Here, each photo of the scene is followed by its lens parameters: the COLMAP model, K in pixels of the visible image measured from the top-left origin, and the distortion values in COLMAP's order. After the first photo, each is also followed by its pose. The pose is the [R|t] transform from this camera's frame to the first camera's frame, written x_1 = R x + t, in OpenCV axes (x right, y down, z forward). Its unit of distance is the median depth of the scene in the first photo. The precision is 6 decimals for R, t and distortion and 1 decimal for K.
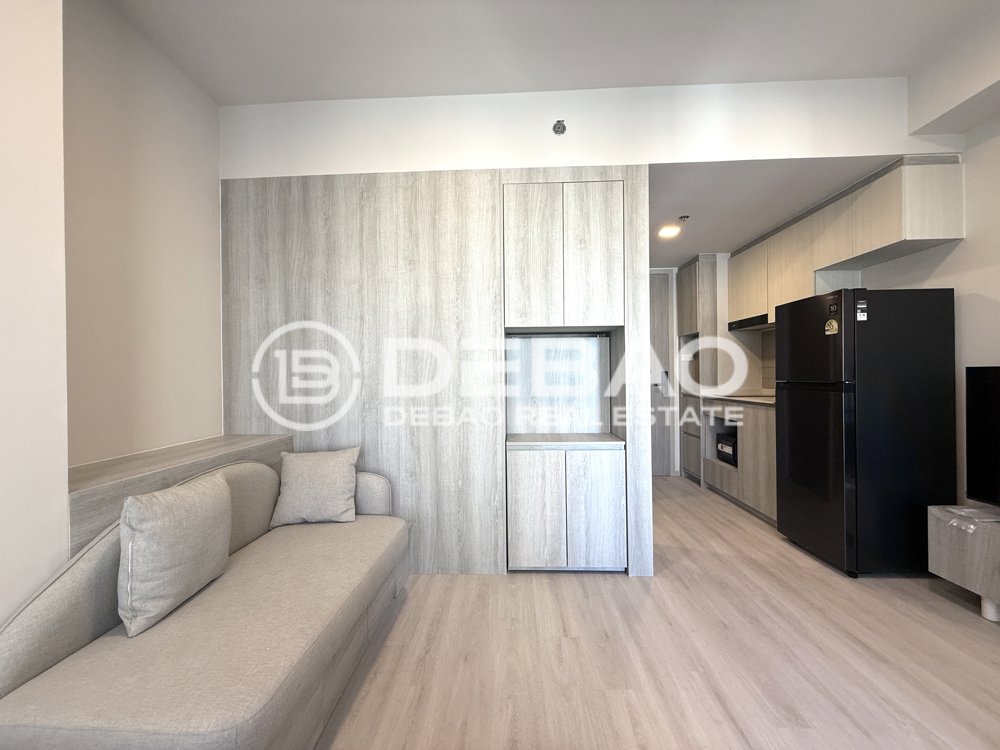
lens RADIAL K [[399.9, 0, 497.5], [0, 399.9, 375.6], [0, 0, 1]] dist [-0.000687, 0.000668]
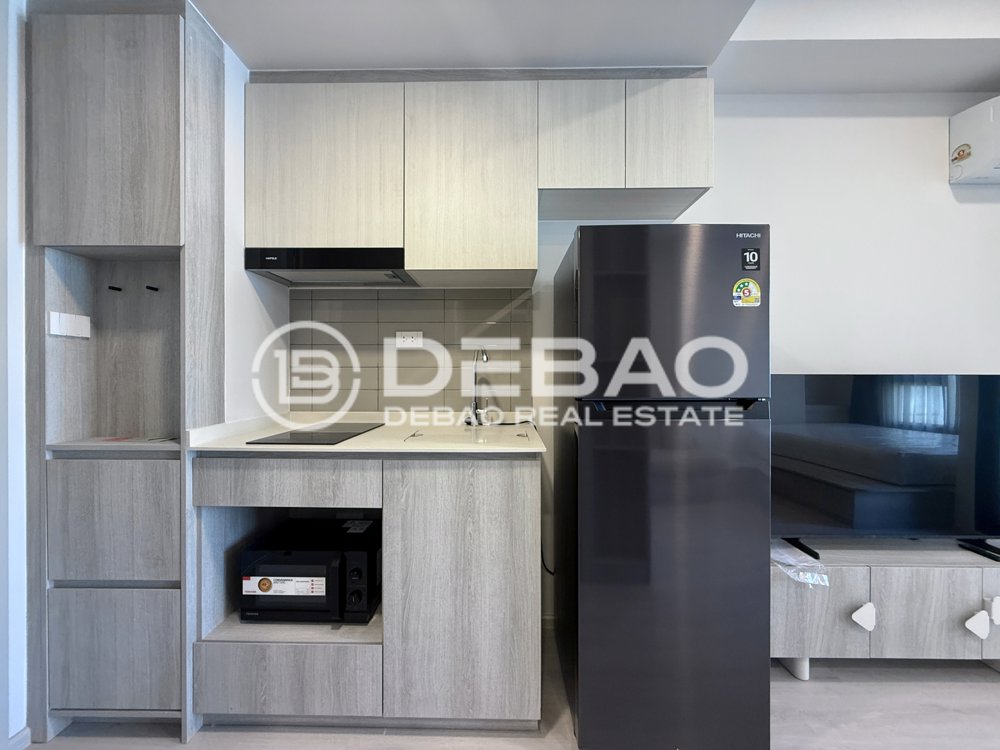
lens RADIAL K [[399.9, 0, 497.2], [0, 399.9, 377.2], [0, 0, 1]] dist [-0.000687, 0.000668]
pose [[-0.021968, 0.006191, 0.999740, 0.329618], [0.000026, 0.999981, -0.006192, -0.009157], [-0.999759, -0.000110, -0.021968, 1.338545]]
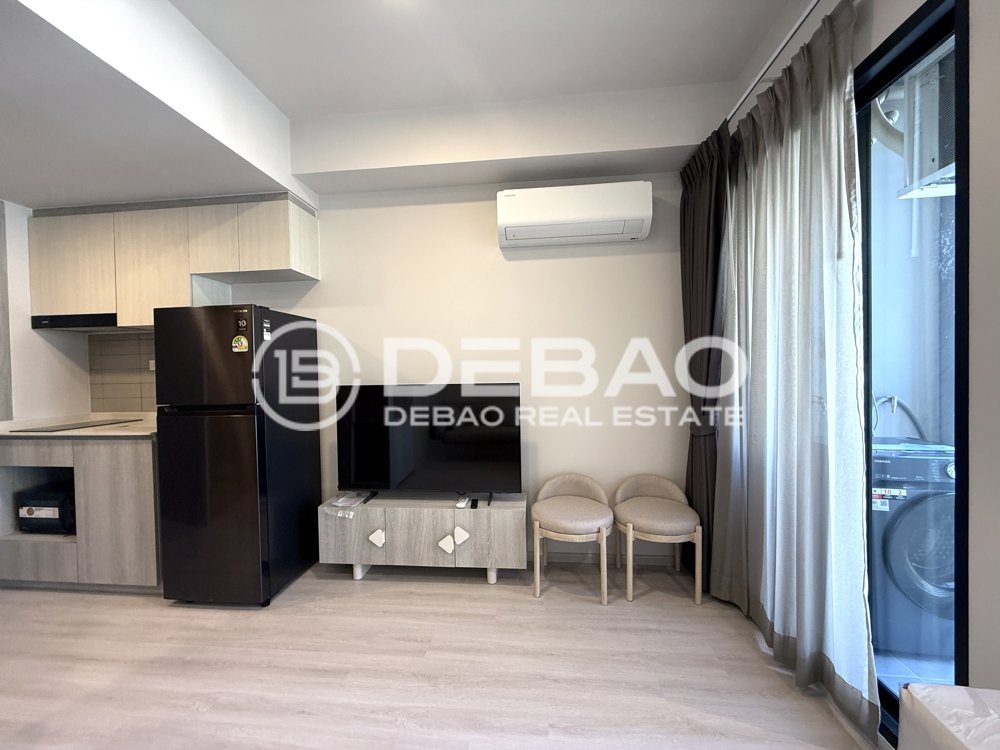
lens RADIAL K [[399.9, 0, 497.3], [0, 399.9, 375.9], [0, 0, 1]] dist [-0.000687, 0.000668]
pose [[0.069644, -0.007095, 0.997547, -0.028924], [0.020460, 0.999775, 0.005683, -0.041565], [-0.997362, 0.020014, 0.069774, 0.358748]]
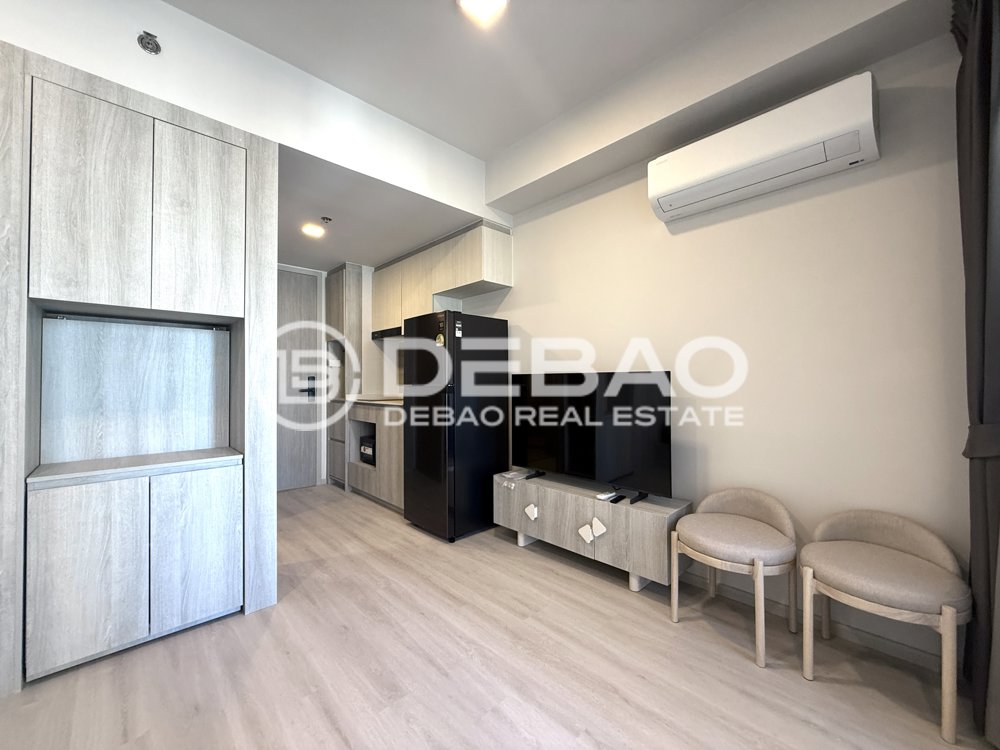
lens RADIAL K [[399.9, 0, 497.4], [0, 399.9, 375.7], [0, 0, 1]] dist [-0.000687, 0.000668]
pose [[0.700060, 0.019513, 0.713817, 0.088123], [-0.003216, 0.999703, -0.024174, 0.016559], [-0.714077, 0.014627, 0.699914, 0.022077]]
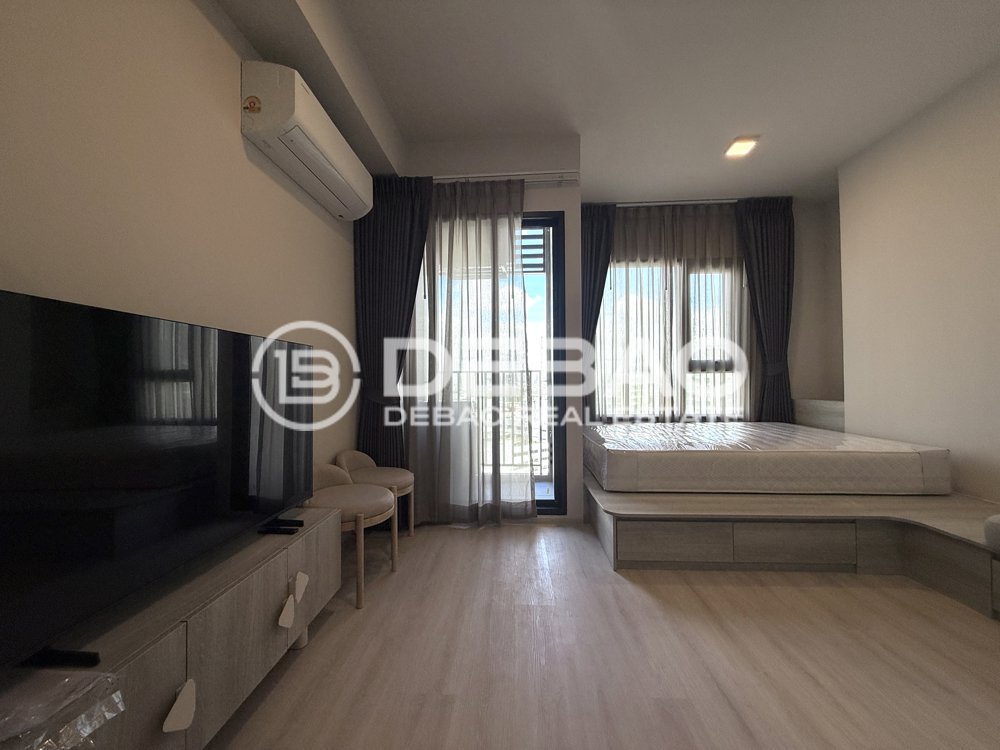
lens RADIAL K [[399.9, 0, 496.7], [0, 399.9, 373.8], [0, 0, 1]] dist [-0.000687, 0.000668]
pose [[-0.999679, 0.019216, 0.016510, 0.638434], [0.018891, 0.999629, -0.019623, 0.057253], [-0.016881, -0.019305, -0.999671, 1.125566]]
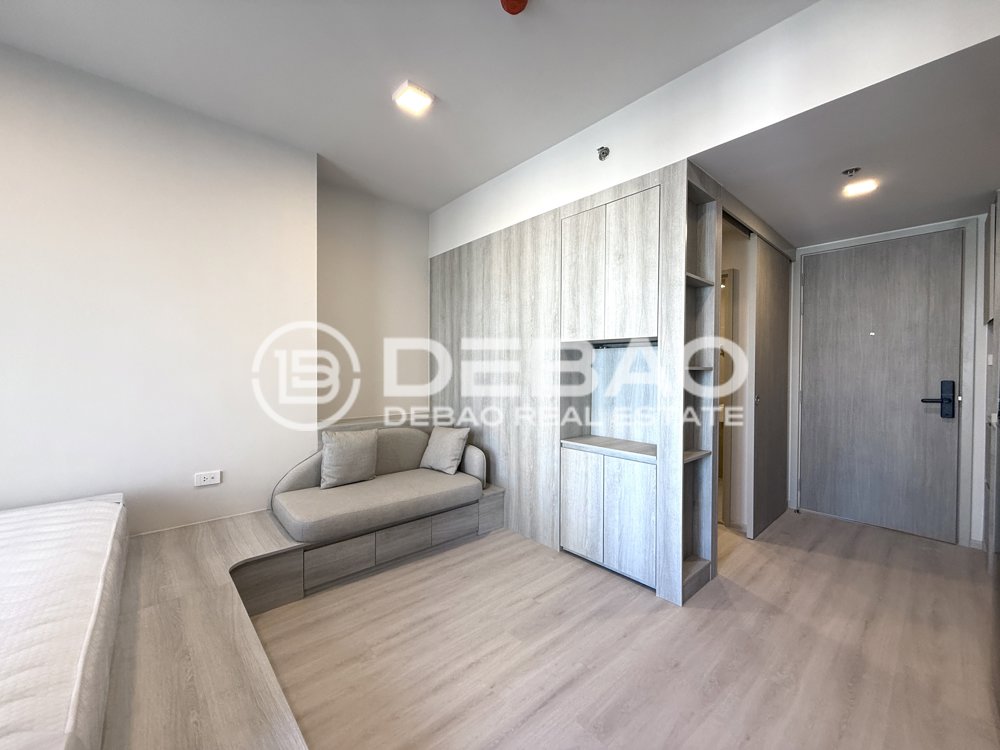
lens RADIAL K [[399.9, 0, 498.5], [0, 399.9, 375.9], [0, 0, 1]] dist [-0.000687, 0.000668]
pose [[0.691594, 0.027956, -0.721746, 0.741620], [-0.014244, 0.999584, 0.025070, -0.048877], [0.722146, -0.007058, 0.691704, 0.056439]]
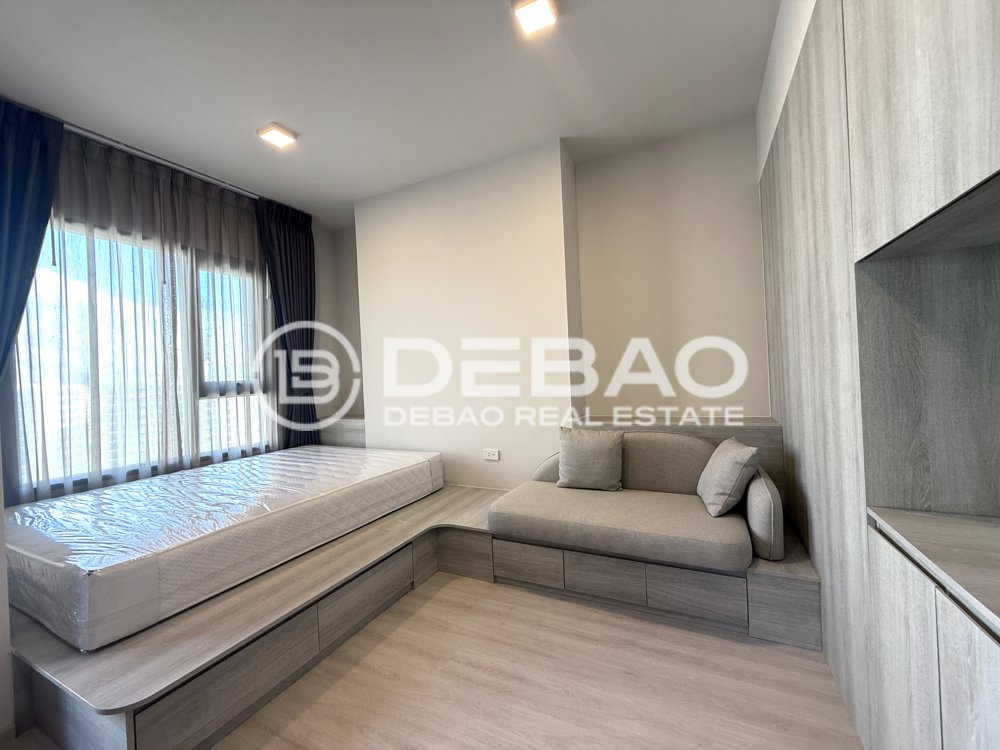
lens RADIAL K [[399.9, 0, 497.9], [0, 399.9, 374.4], [0, 0, 1]] dist [-0.000687, 0.000668]
pose [[-0.412502, 0.028417, -0.910513, 0.631186], [0.046866, 0.998852, 0.009942, -0.014433], [0.909750, -0.038571, -0.413360, 0.807309]]
